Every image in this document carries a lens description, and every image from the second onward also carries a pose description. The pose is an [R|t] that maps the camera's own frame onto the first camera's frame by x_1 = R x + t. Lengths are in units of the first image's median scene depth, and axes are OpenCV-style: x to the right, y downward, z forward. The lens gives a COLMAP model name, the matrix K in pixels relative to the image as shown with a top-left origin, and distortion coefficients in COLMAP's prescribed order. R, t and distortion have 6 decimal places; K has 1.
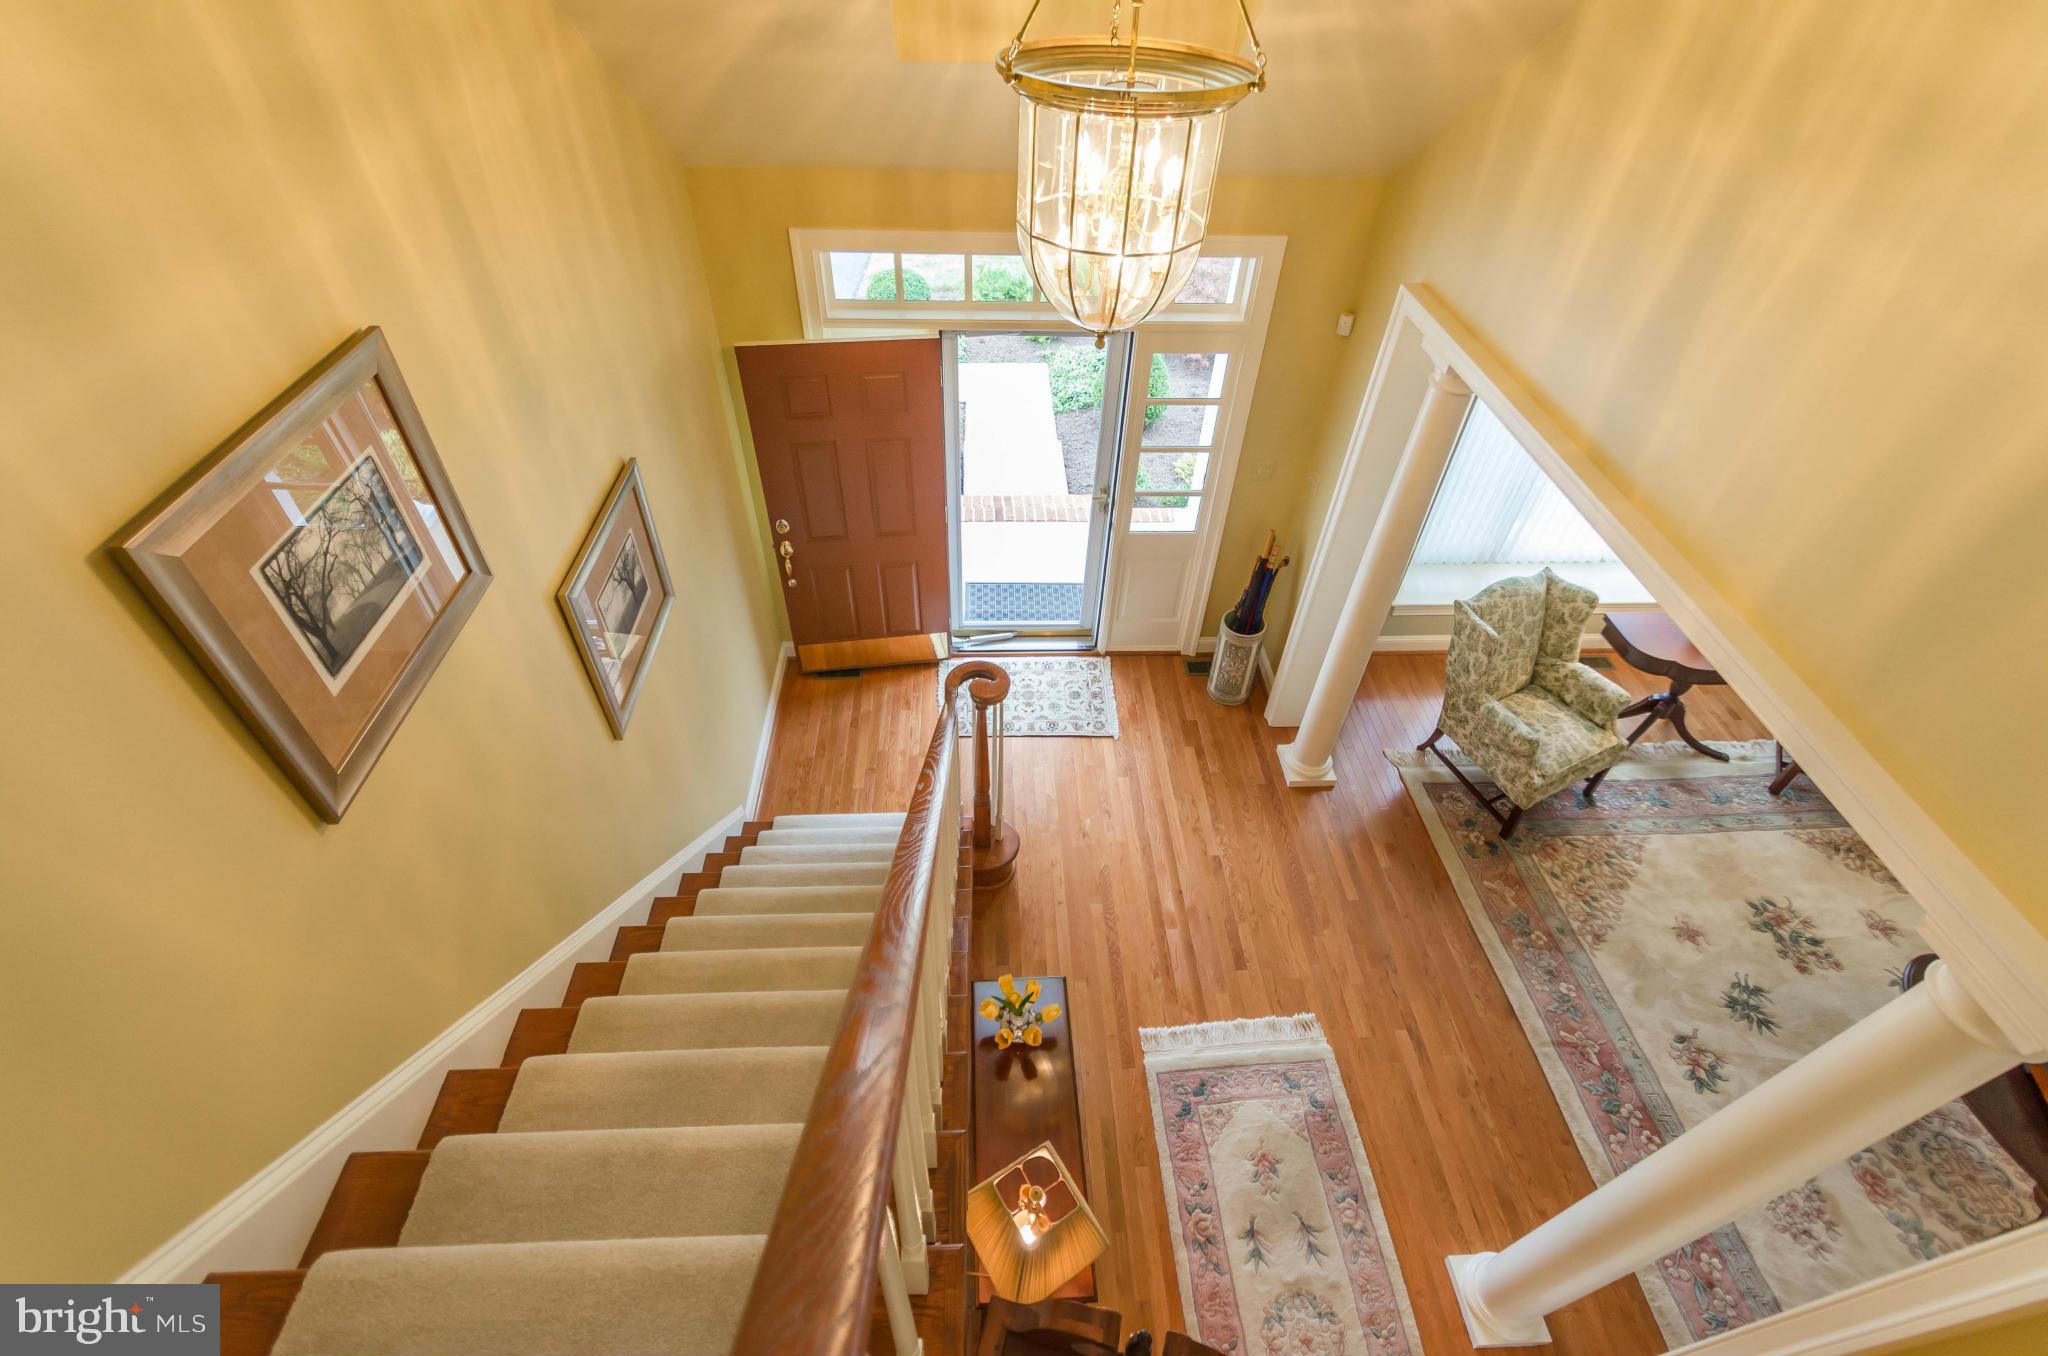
lens RADIAL K [[887.9, 0, 1021.7], [0, 887.9, 658.7], [0, 0, 1]] dist [0.010844, -0.006202]
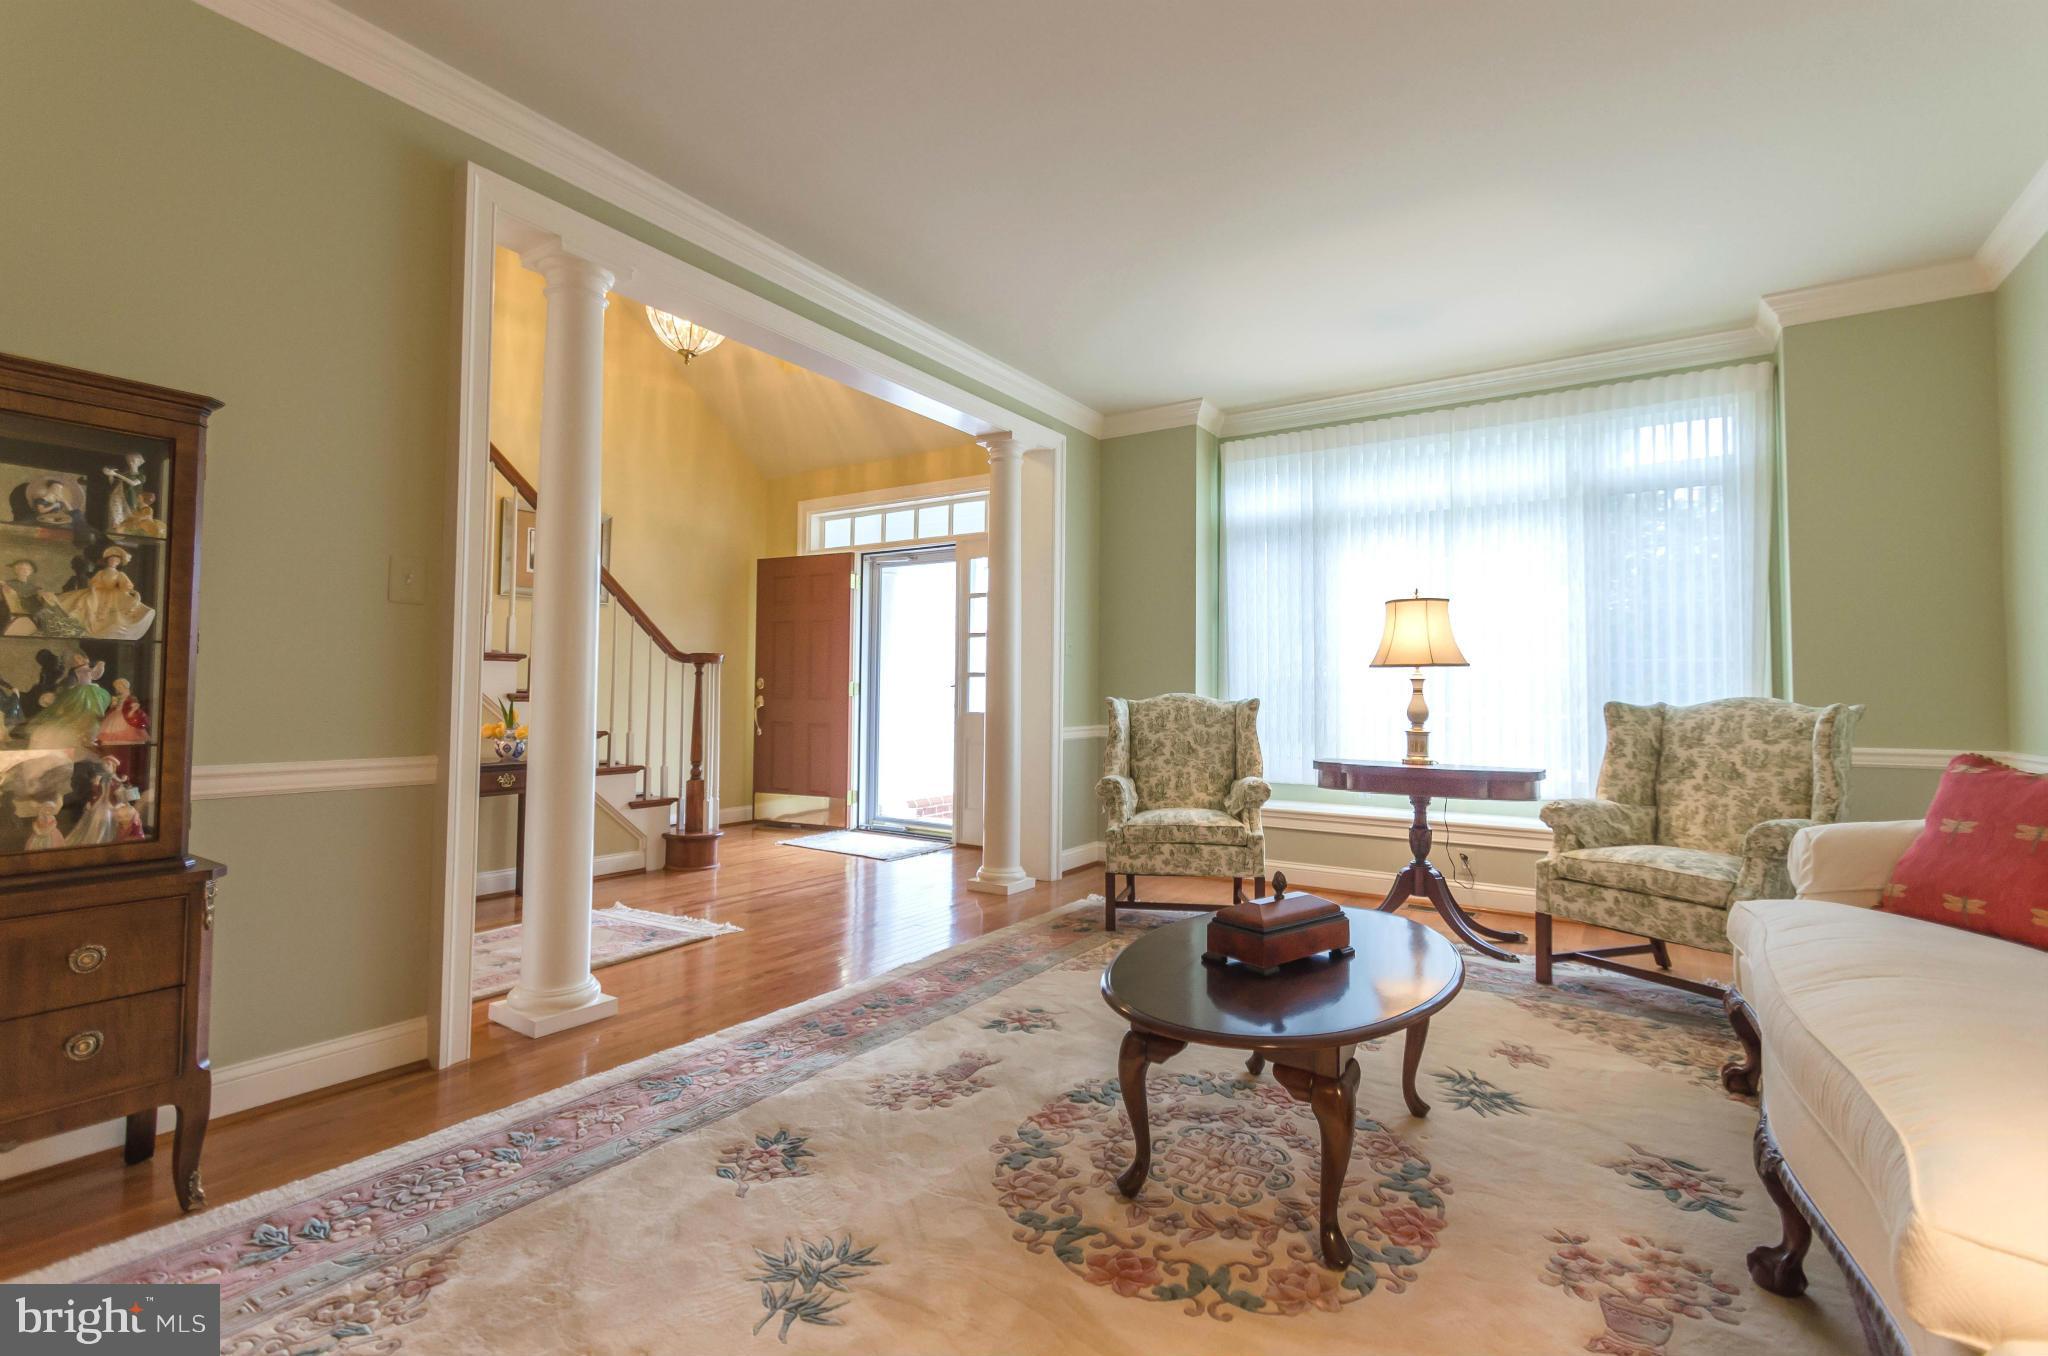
lens RADIAL K [[887.9, 0, 1021.7], [0, 887.9, 658.7], [0, 0, 1]] dist [0.010844, -0.006202]
pose [[0.817300, -0.039043, -0.574888, 0.968339], [-0.386643, 0.702587, -0.597393, 0.555039], [0.427233, 0.710526, 0.559129, 0.312783]]
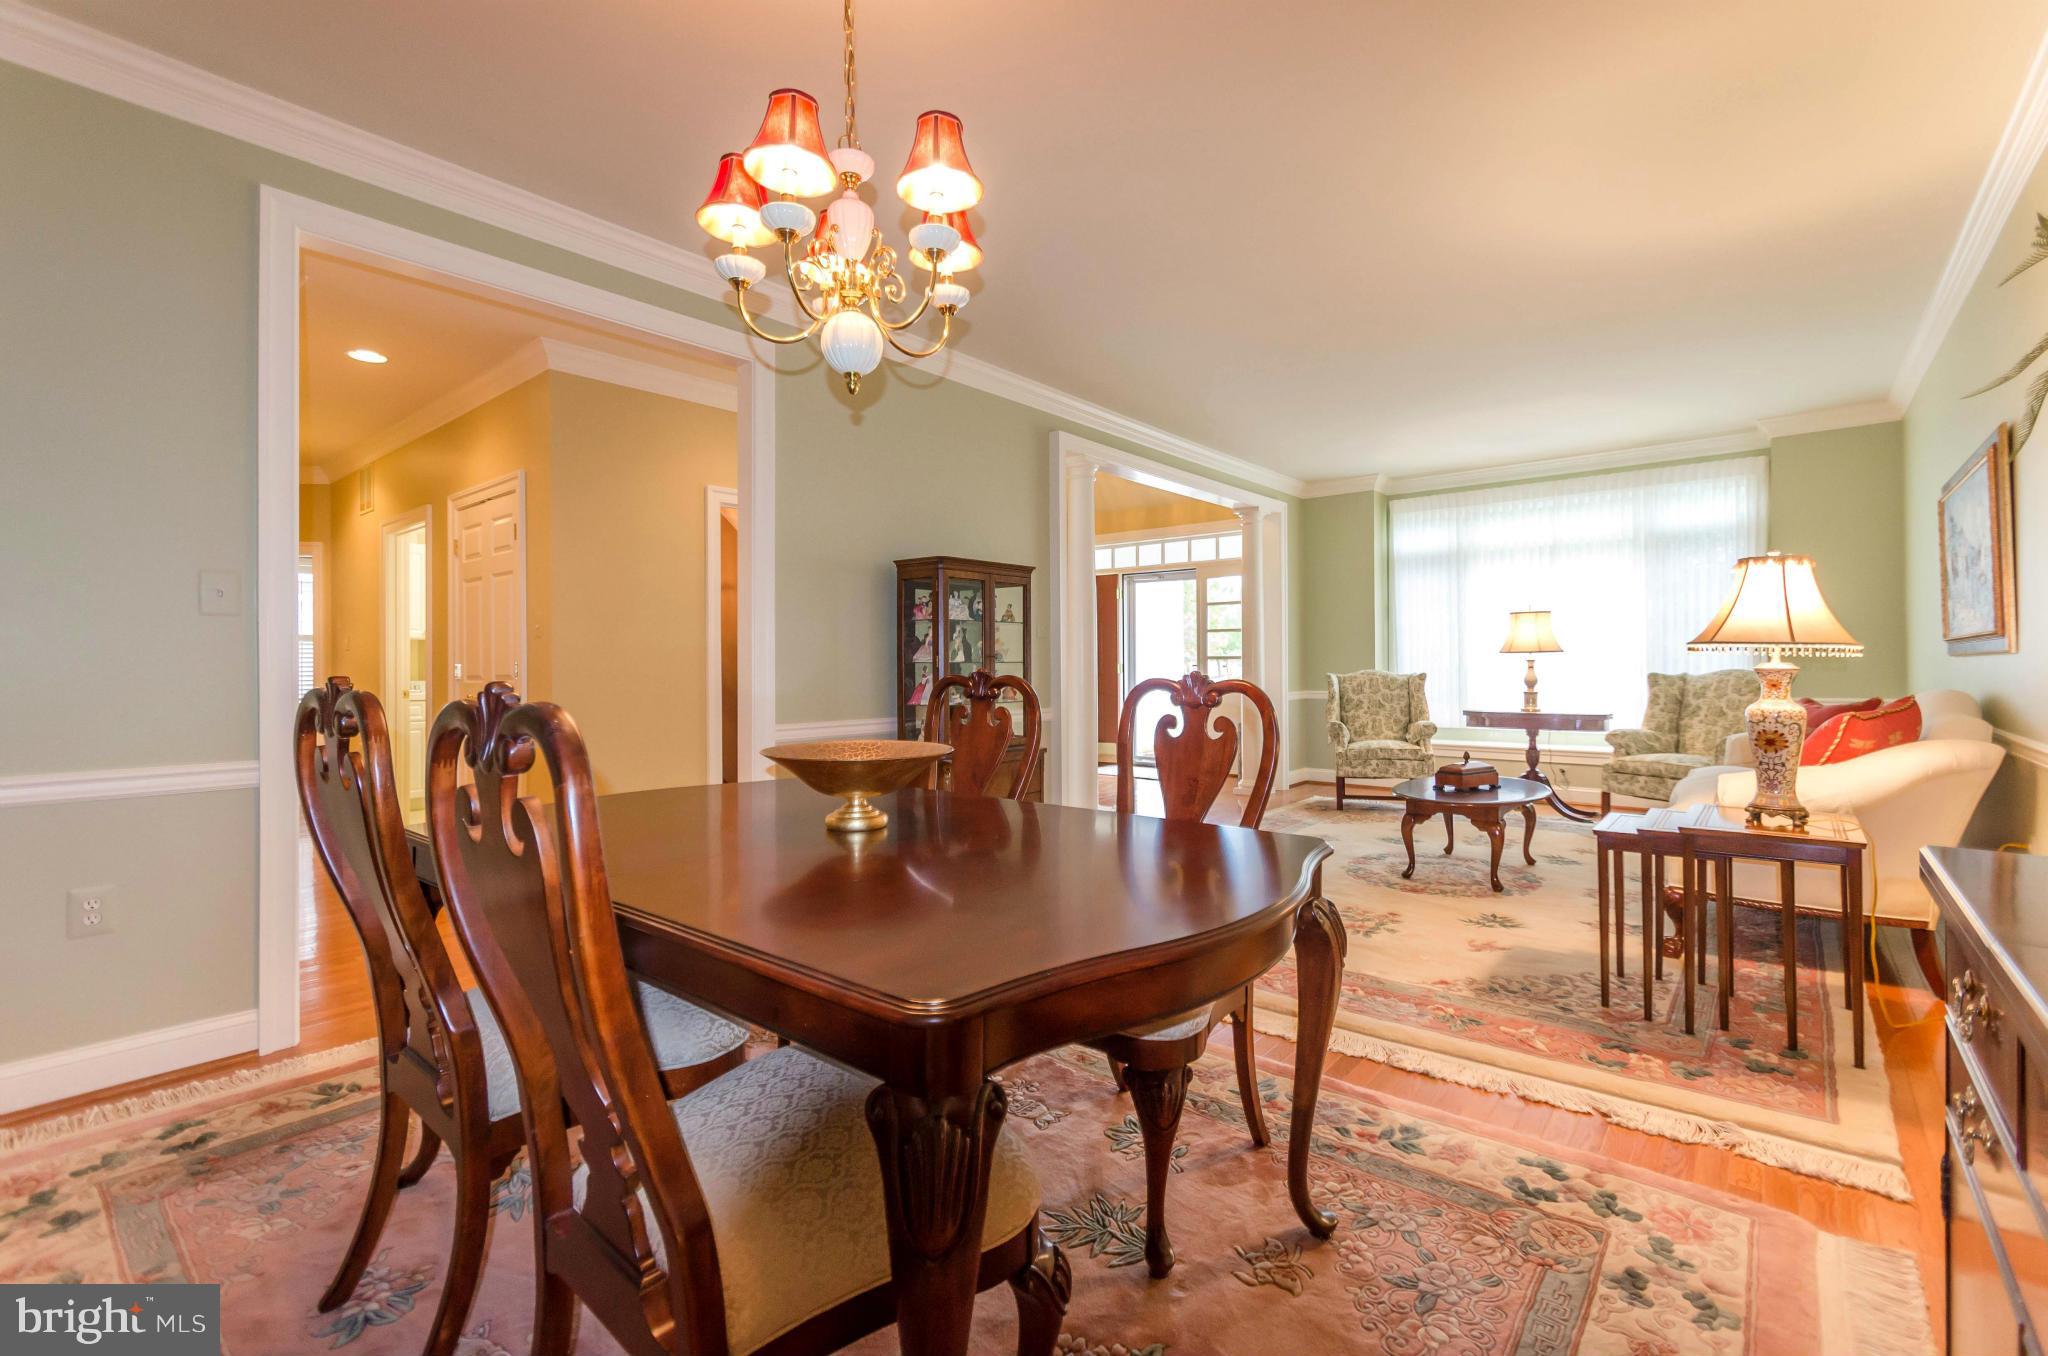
lens RADIAL K [[839.6, 0, 1032.1], [0, 839.6, 654.2], [0, 0, 1]] dist [0.001358, 0.000050]
pose [[0.743173, -0.036399, -0.668109, 1.088801], [-0.440498, 0.724986, -0.529487, 0.954135], [0.503642, 0.687801, 0.522757, -0.129378]]
